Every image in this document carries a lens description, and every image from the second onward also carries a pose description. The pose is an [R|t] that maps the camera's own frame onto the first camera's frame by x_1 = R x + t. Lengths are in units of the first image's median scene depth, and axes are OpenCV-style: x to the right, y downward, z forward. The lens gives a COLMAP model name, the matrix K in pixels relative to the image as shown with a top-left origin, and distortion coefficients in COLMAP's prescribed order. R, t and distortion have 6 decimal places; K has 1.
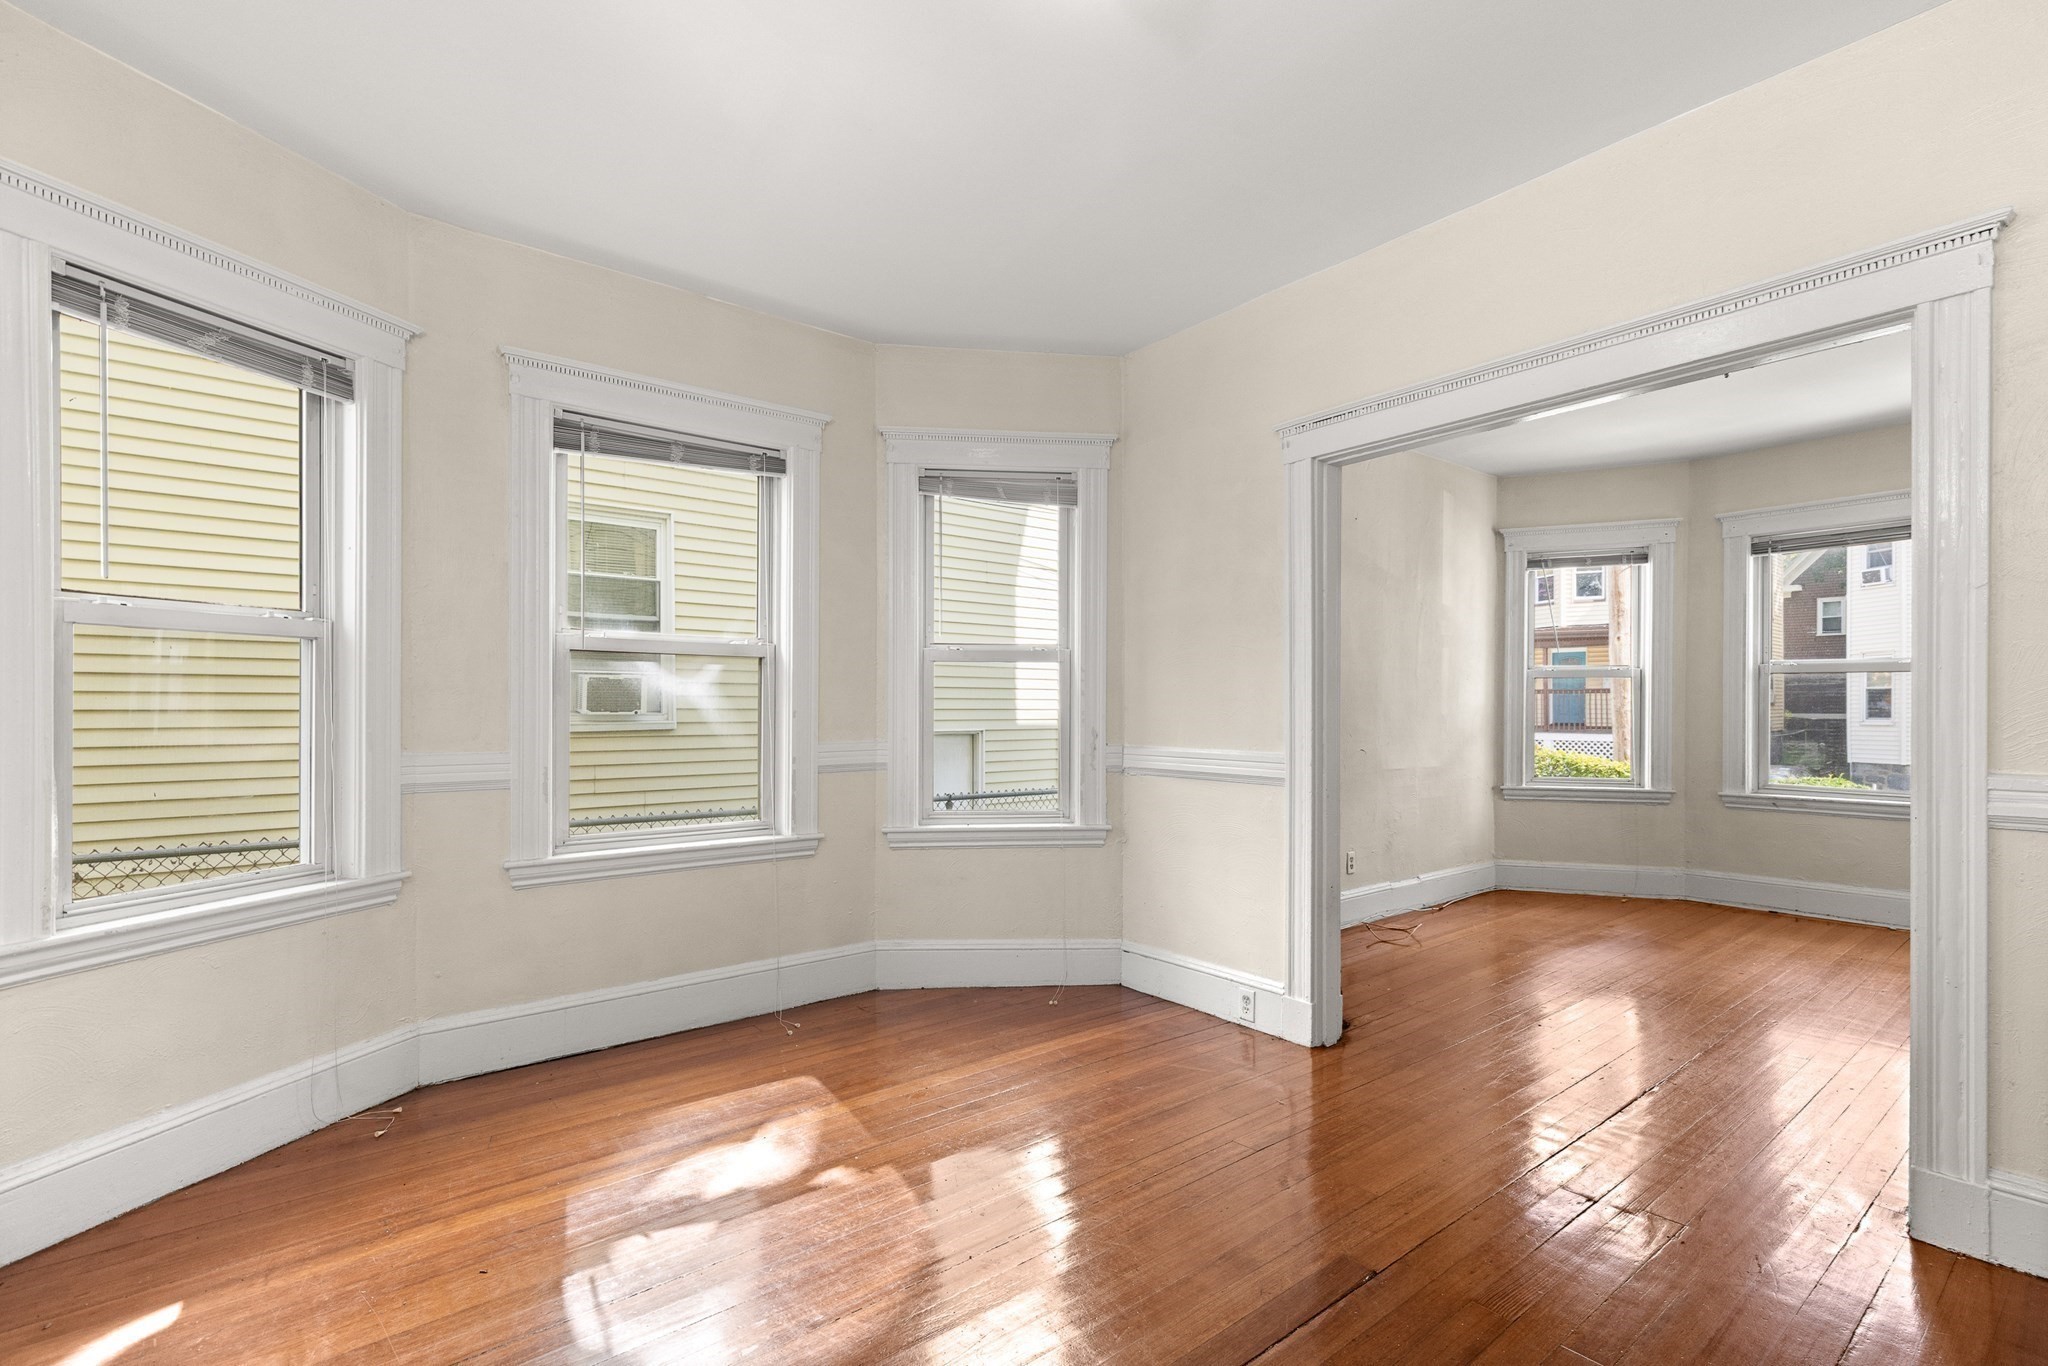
lens RADIAL K [[922.5, 0, 1028.1], [0, 922.5, 704.3], [0, 0, 1]] dist [0.001022, 0.000271]
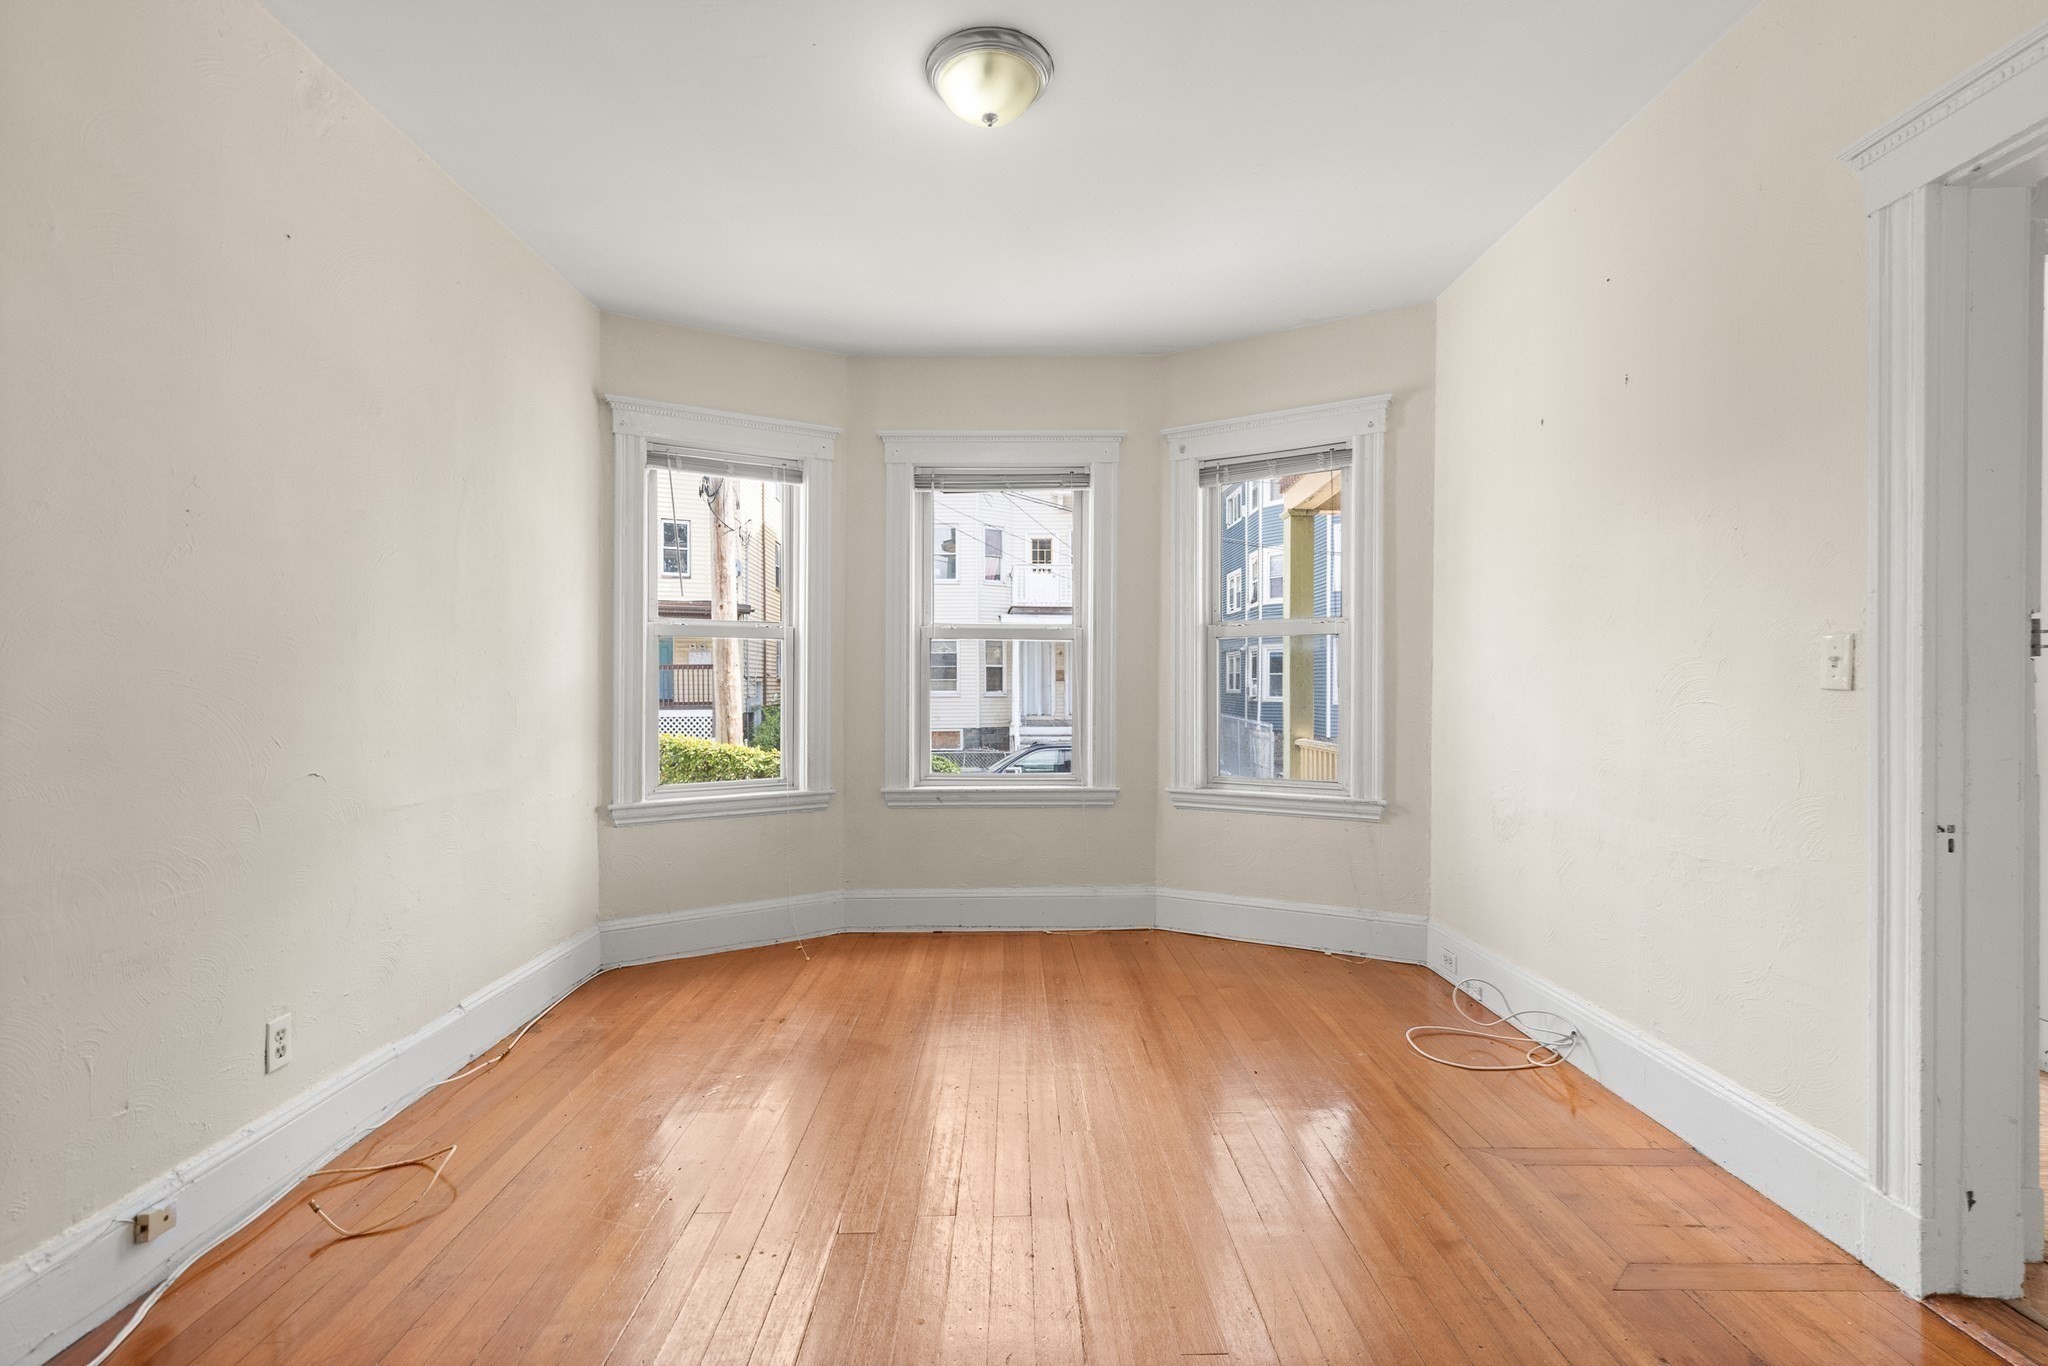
lens RADIAL K [[922.5, 0, 1026.3], [0, 922.5, 691.3], [0, 0, 1]] dist [0.001022, 0.000271]
pose [[0.608580, -0.008690, 0.793445, 0.196908], [-0.000191, 0.999938, 0.011098, 0.004098], [-0.793493, -0.006906, 0.608541, 0.411803]]
